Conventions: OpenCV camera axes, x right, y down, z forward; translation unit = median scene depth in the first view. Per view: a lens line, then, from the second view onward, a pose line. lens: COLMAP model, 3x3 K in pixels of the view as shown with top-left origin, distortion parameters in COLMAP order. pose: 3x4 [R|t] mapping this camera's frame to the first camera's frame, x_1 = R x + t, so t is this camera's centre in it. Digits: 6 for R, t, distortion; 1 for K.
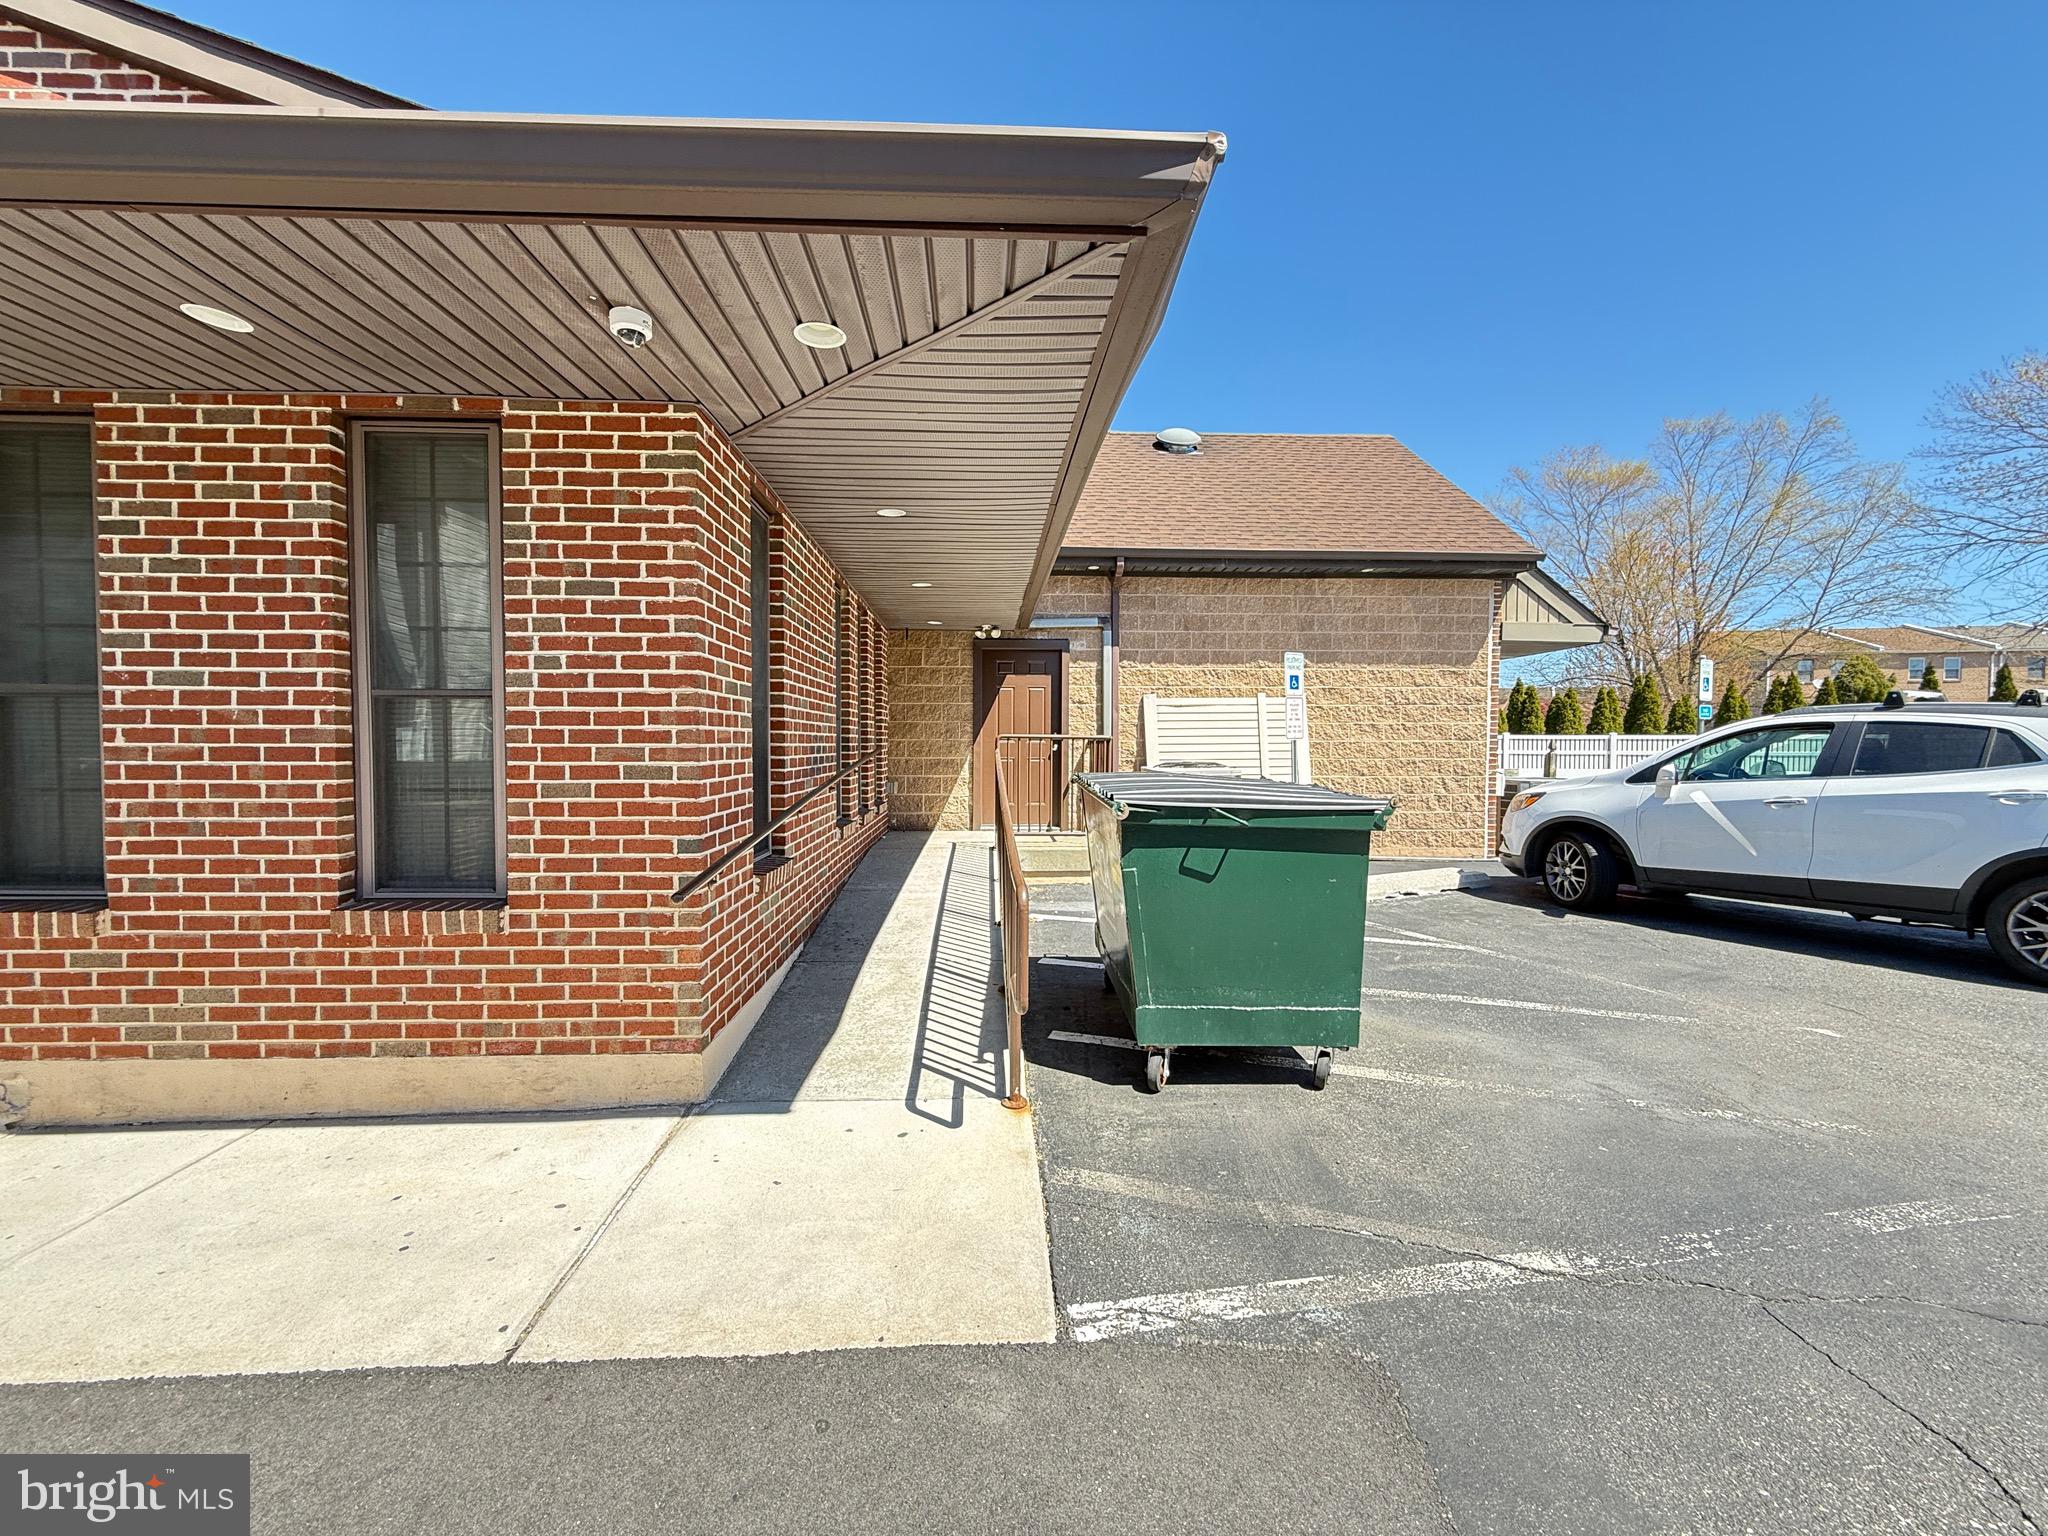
lens RADIAL K [[815.1, 0, 1018.2], [0, 815.1, 783.5], [0, 0, 1]] dist [0.000491, -0.000170]
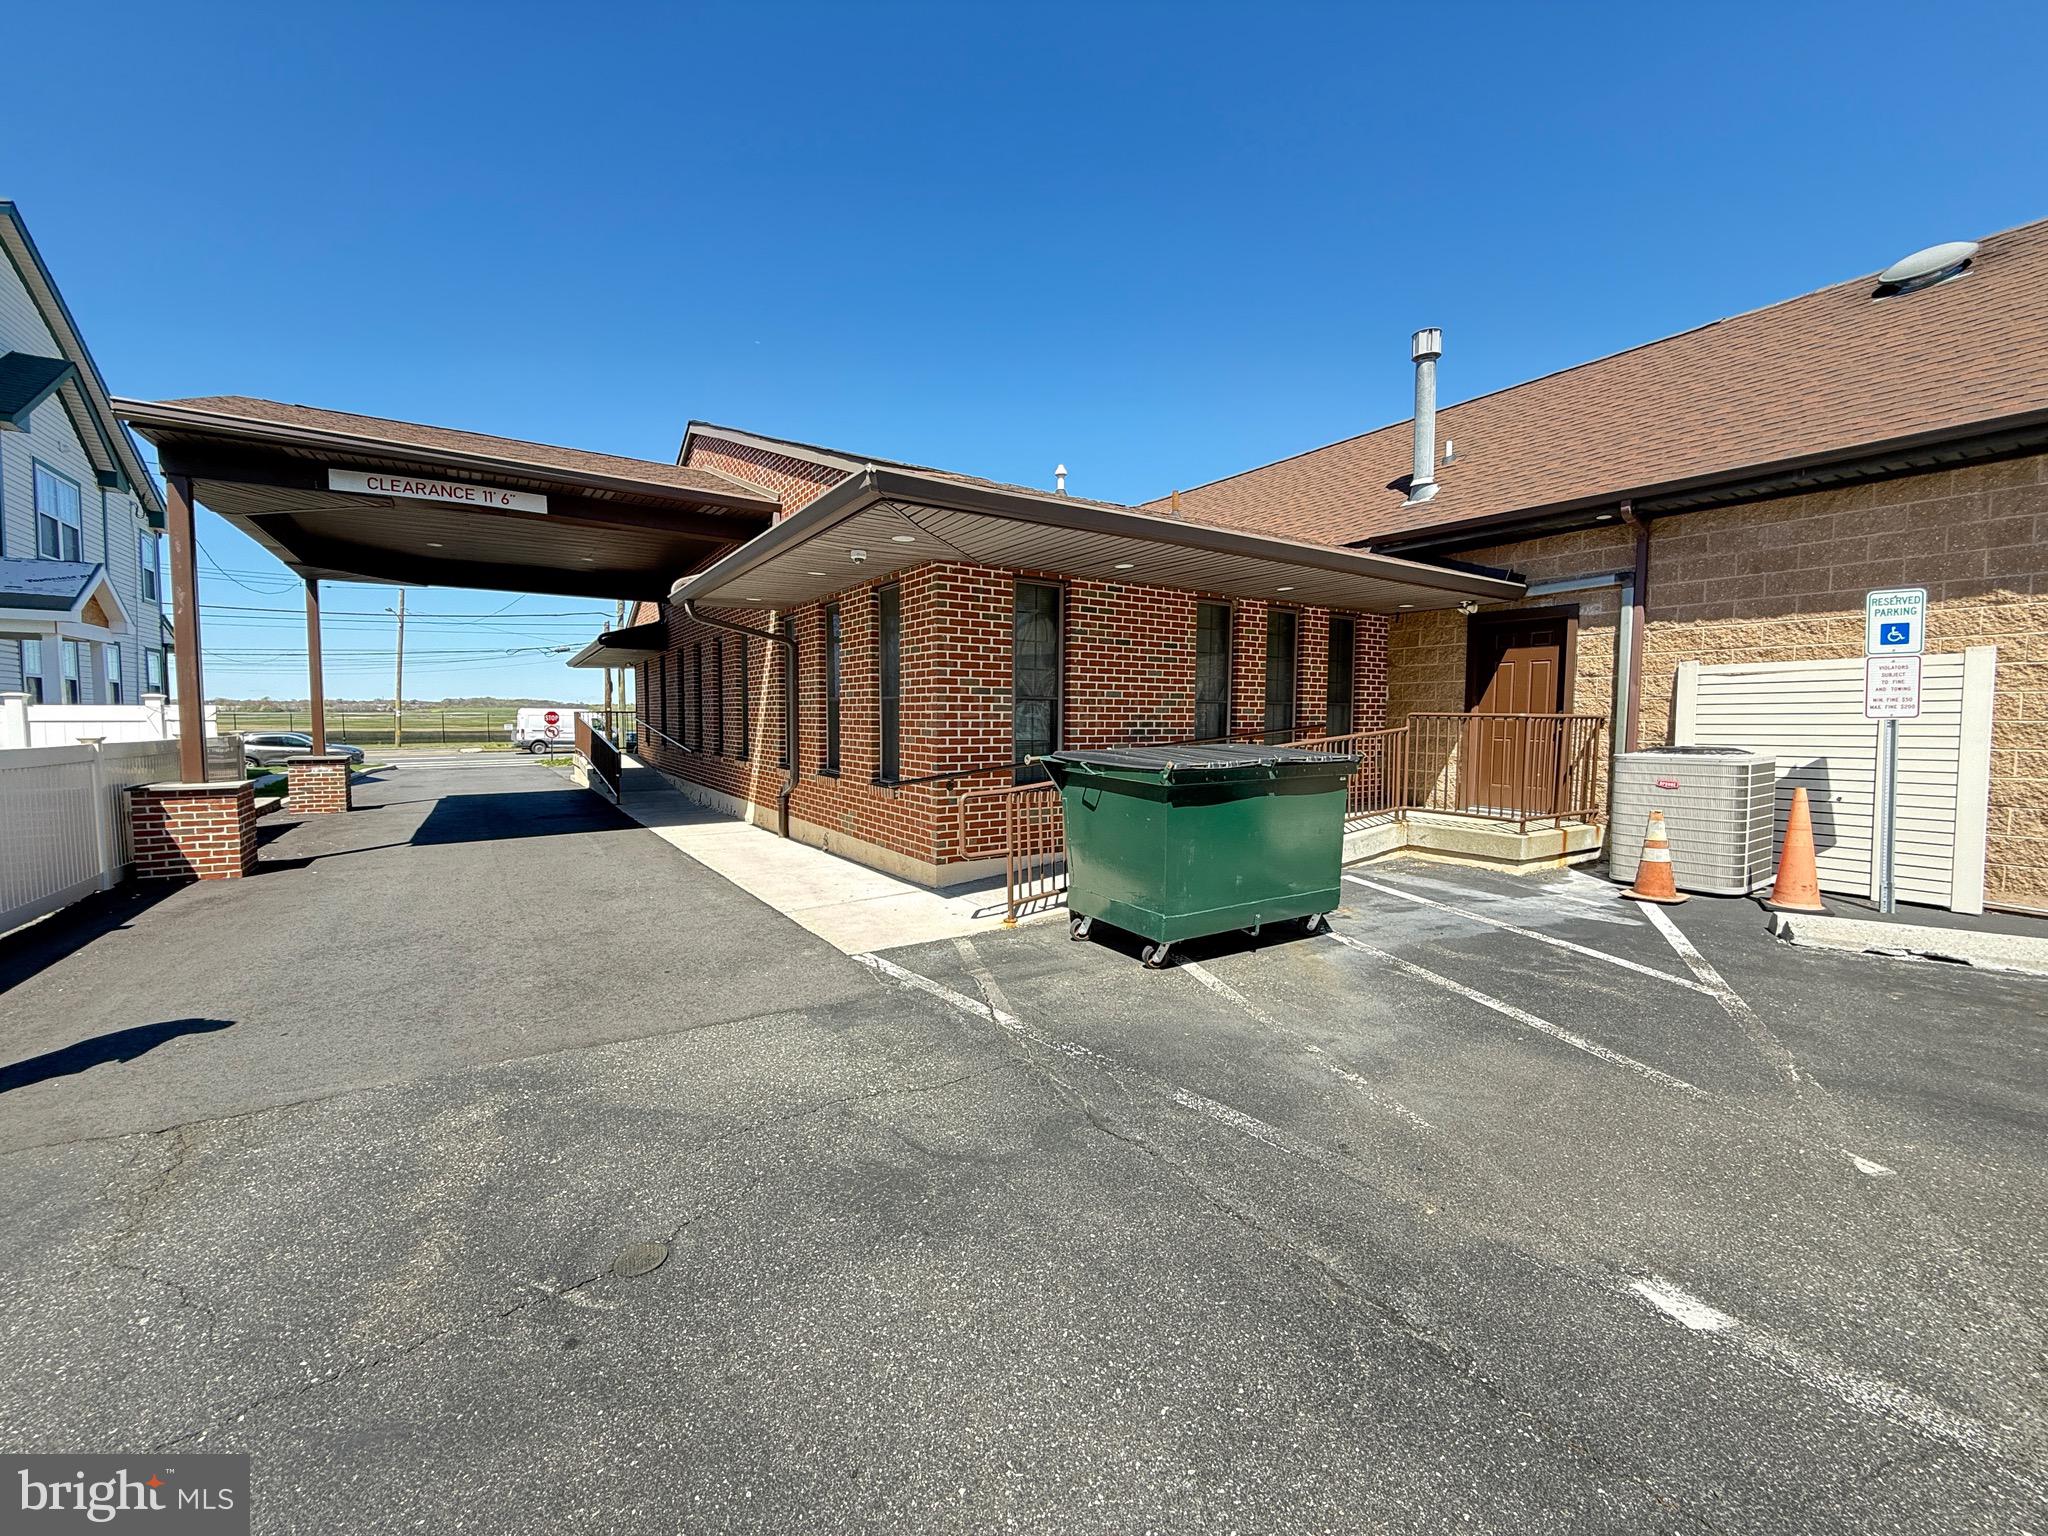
lens RADIAL K [[815.1, 0, 1005.4], [0, 815.1, 772.0], [0, 0, 1]] dist [0.000491, -0.000170]
pose [[0.505262, 0.059689, -0.860899, 1.626113], [-0.048623, 0.997989, 0.040657, -0.006142], [0.861595, 0.021317, 0.507149, 0.084132]]
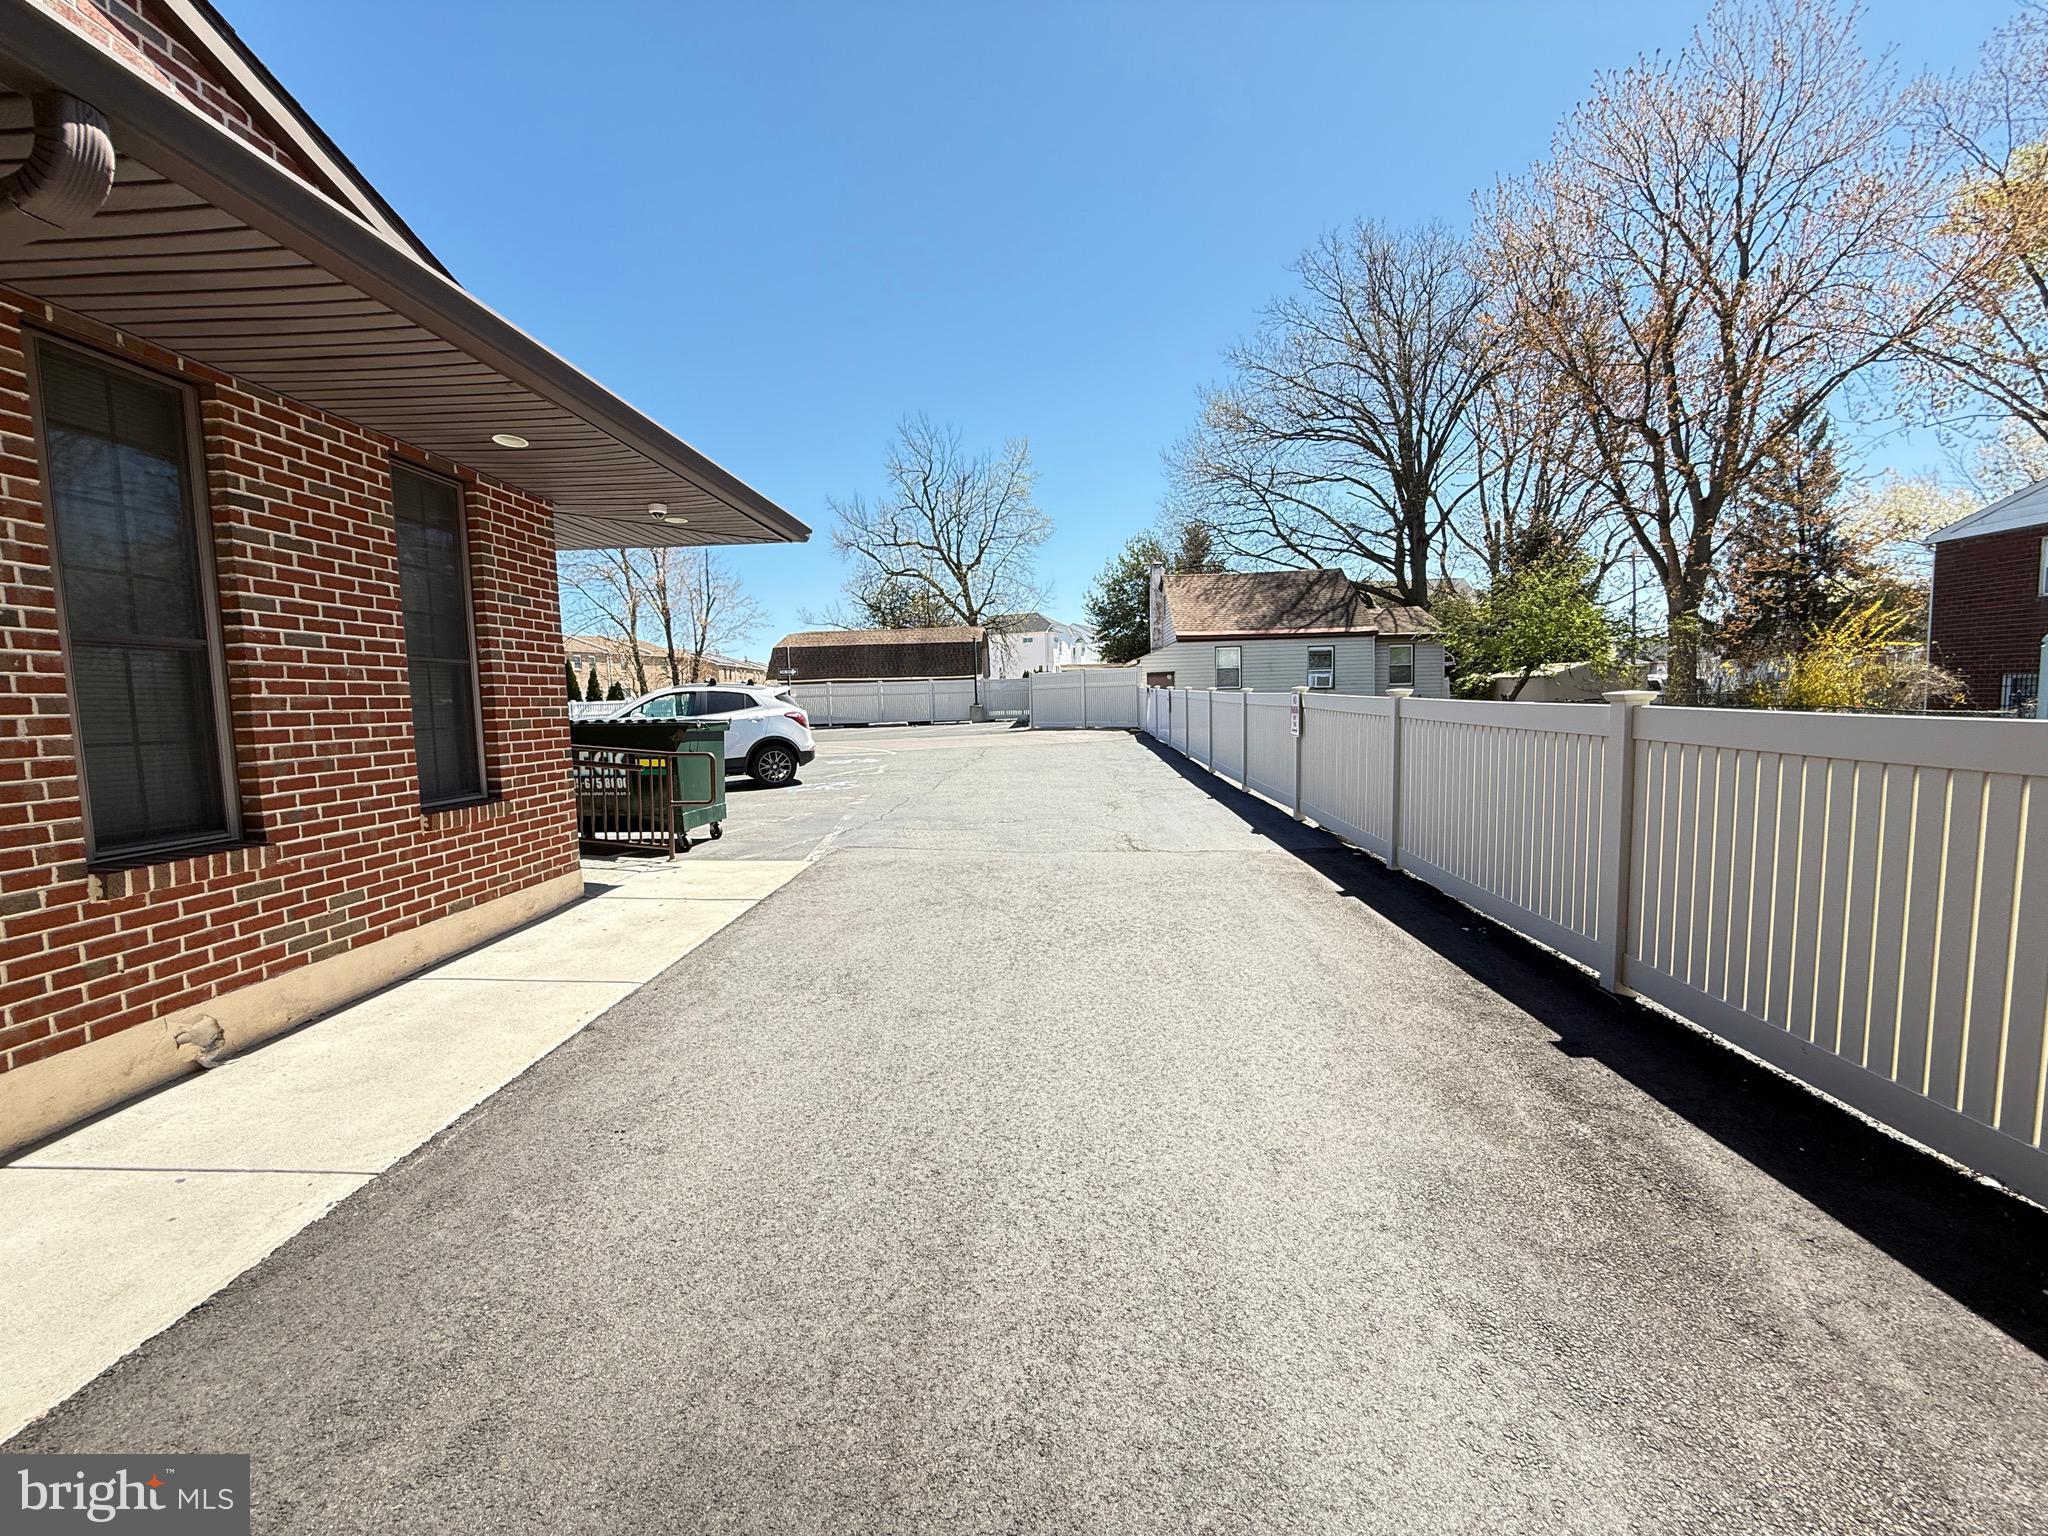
lens RADIAL K [[815.1, 0, 1018.8], [0, 815.1, 767.3], [0, 0, 1]] dist [0.000491, -0.000170]
pose [[0.089543, -0.086118, 0.992253, -2.088821], [0.057891, 0.995021, 0.081134, 0.019078], [-0.994299, 0.050177, 0.094083, -0.140485]]
